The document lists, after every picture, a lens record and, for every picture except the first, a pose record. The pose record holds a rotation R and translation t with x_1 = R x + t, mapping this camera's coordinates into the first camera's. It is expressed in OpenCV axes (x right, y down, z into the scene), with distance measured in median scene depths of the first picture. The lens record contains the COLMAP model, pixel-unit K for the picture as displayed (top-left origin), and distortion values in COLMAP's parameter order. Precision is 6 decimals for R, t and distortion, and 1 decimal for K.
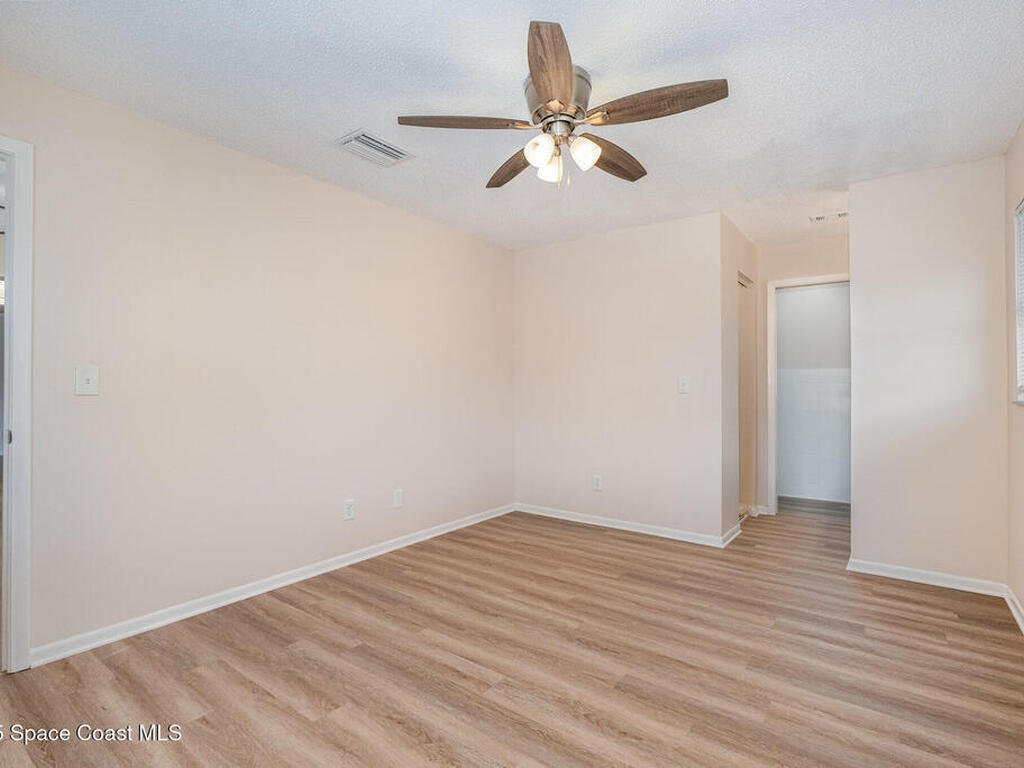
lens RADIAL K [[505.5, 0, 512.0], [0, 505.5, 384.0], [0, 0, 1]] dist [-0.000326, 0.001209]
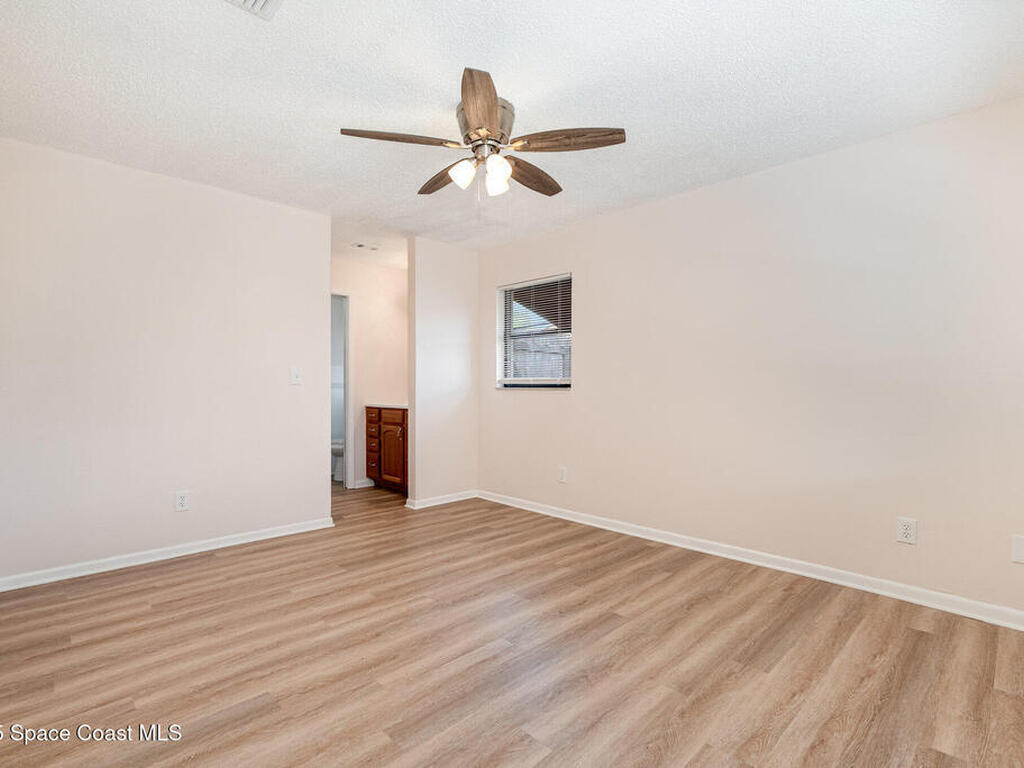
lens RADIAL K [[505.5, 0, 512.0], [0, 505.5, 384.0], [0, 0, 1]] dist [-0.000326, 0.001209]
pose [[0.158819, 0.004395, 0.987298, -0.725147], [-0.010566, 0.999940, -0.002752, 0.017096], [-0.987251, -0.009995, 0.158856, 0.530327]]
